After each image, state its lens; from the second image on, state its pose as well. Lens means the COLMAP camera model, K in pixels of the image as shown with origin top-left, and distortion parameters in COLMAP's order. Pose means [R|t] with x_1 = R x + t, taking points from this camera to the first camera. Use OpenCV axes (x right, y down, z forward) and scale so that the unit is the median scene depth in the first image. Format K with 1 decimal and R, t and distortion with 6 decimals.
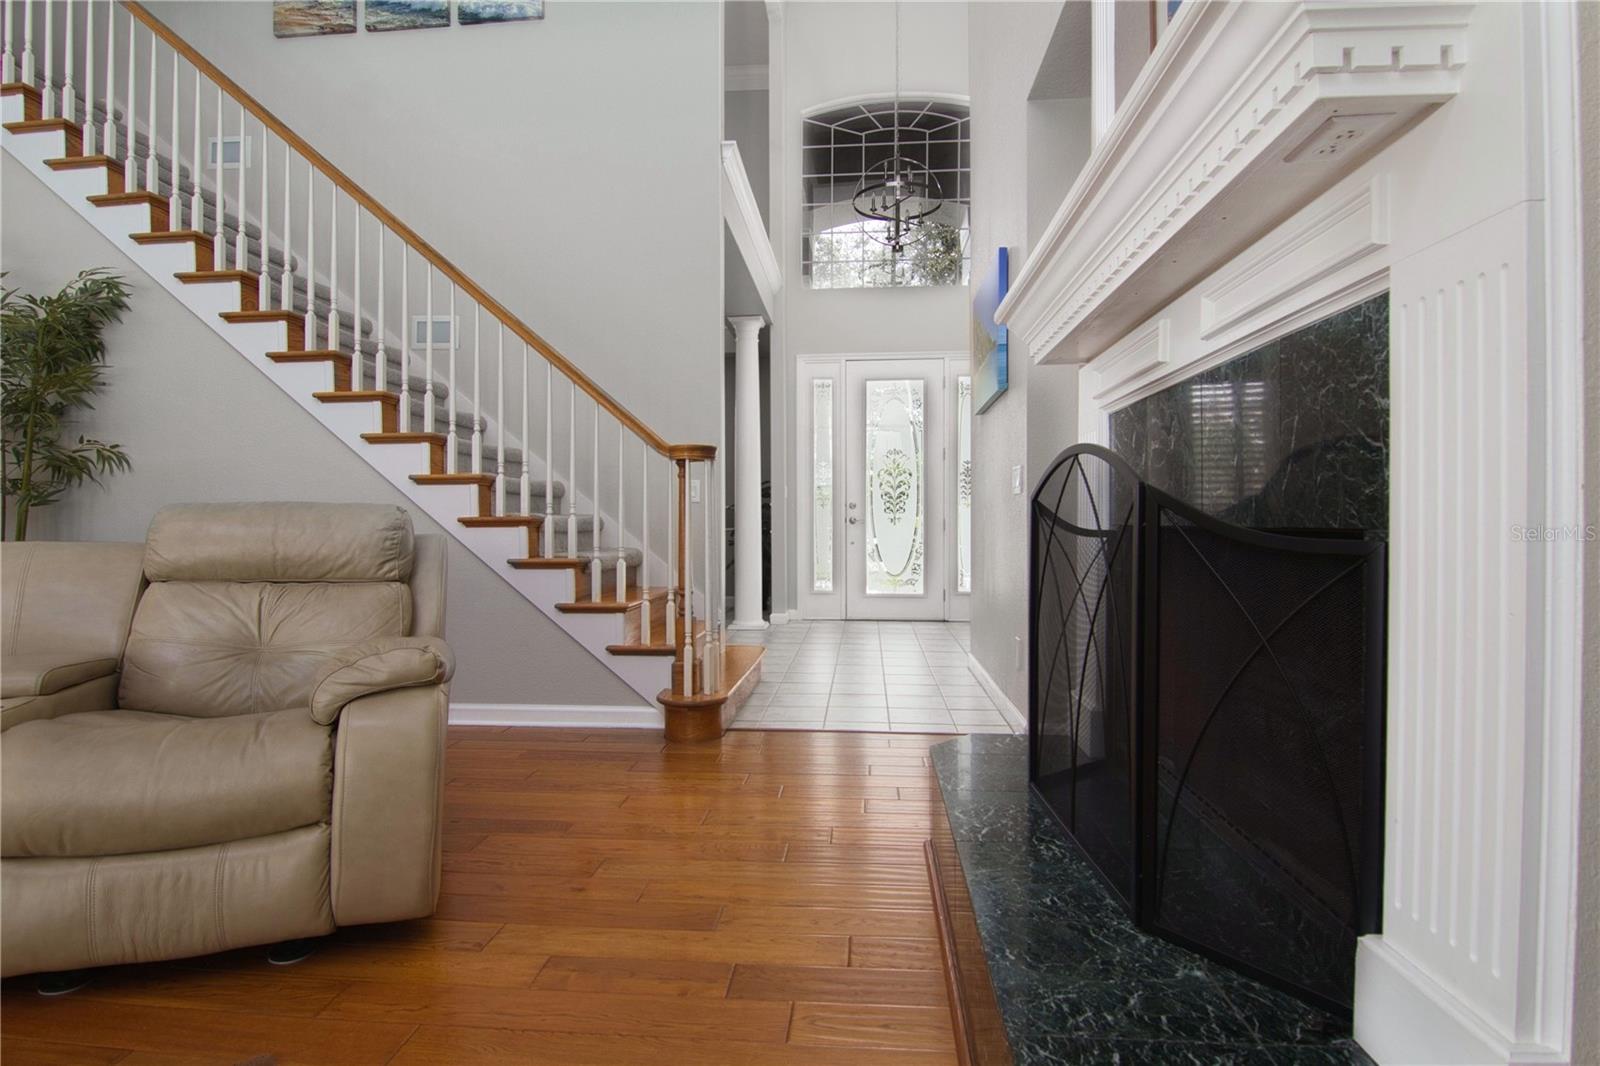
lens RADIAL K [[810.9, 0, 795.9], [0, 810.9, 531.5], [0, 0, 1]] dist [-0.012973, -0.004293]
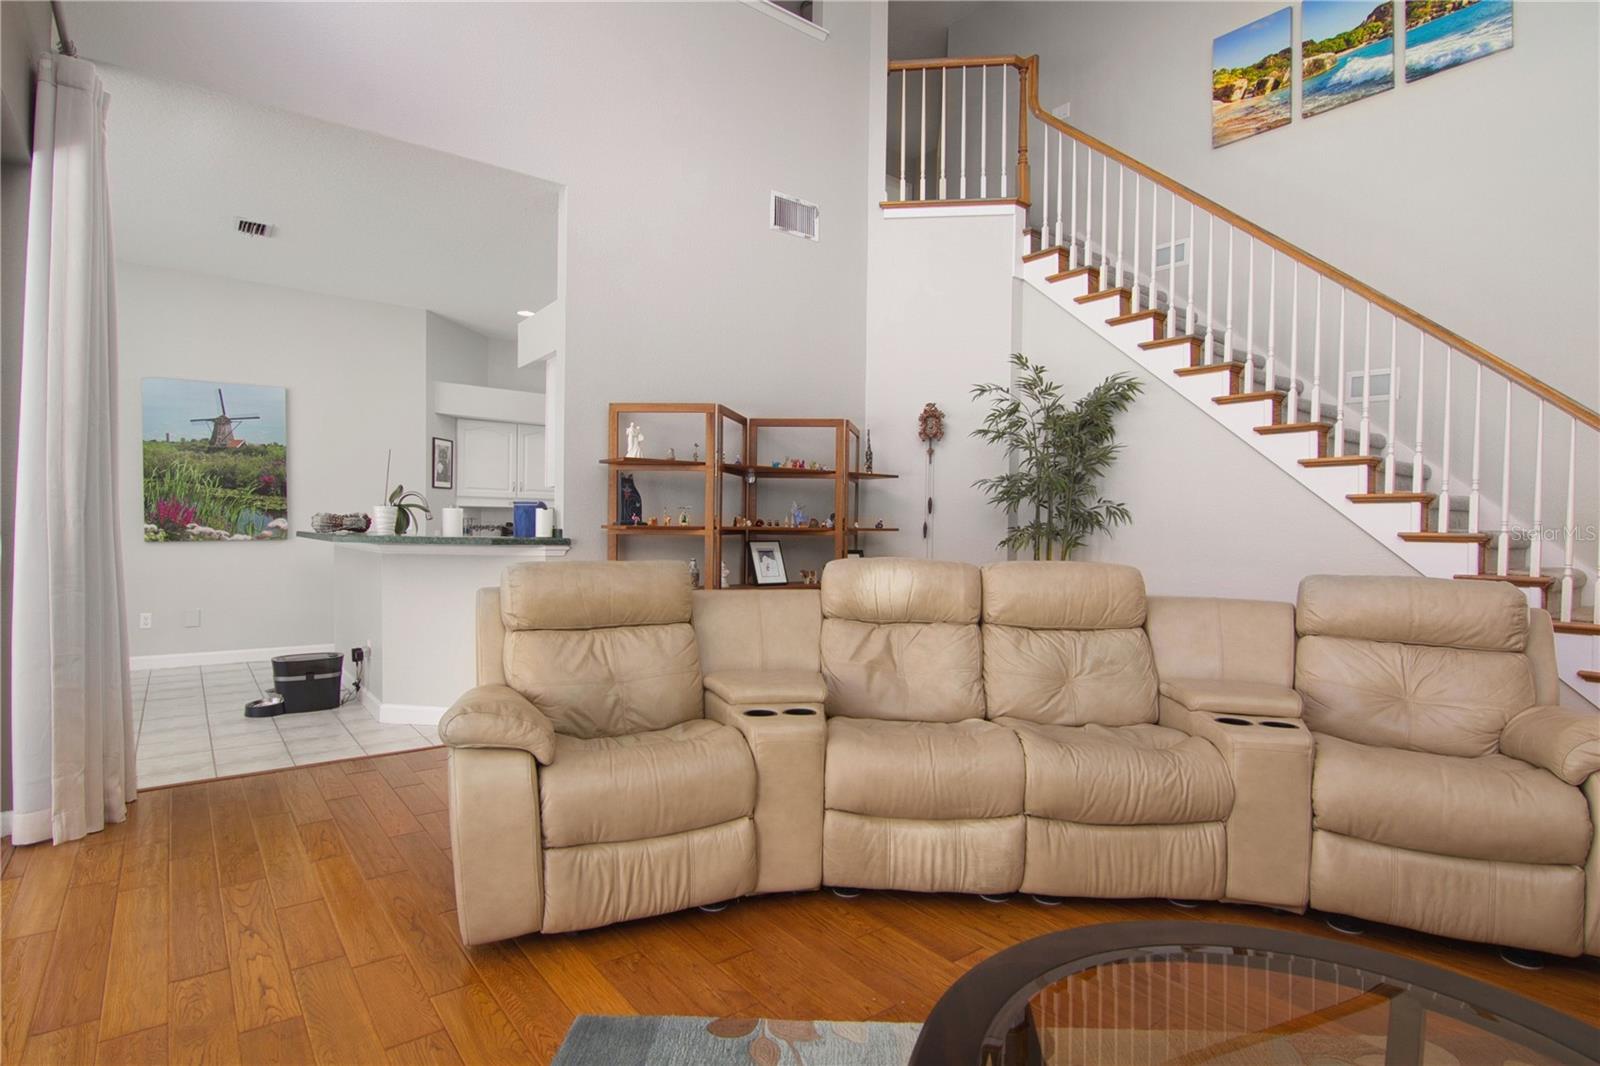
lens RADIAL K [[810.9, 0, 796.4], [0, 810.9, 533.2], [0, 0, 1]] dist [-0.012973, -0.004293]
pose [[0.684899, 0.022064, -0.728304, -0.242649], [-0.024487, 0.999674, 0.007257, -0.056059], [0.728227, 0.012864, 0.685216, -0.317130]]
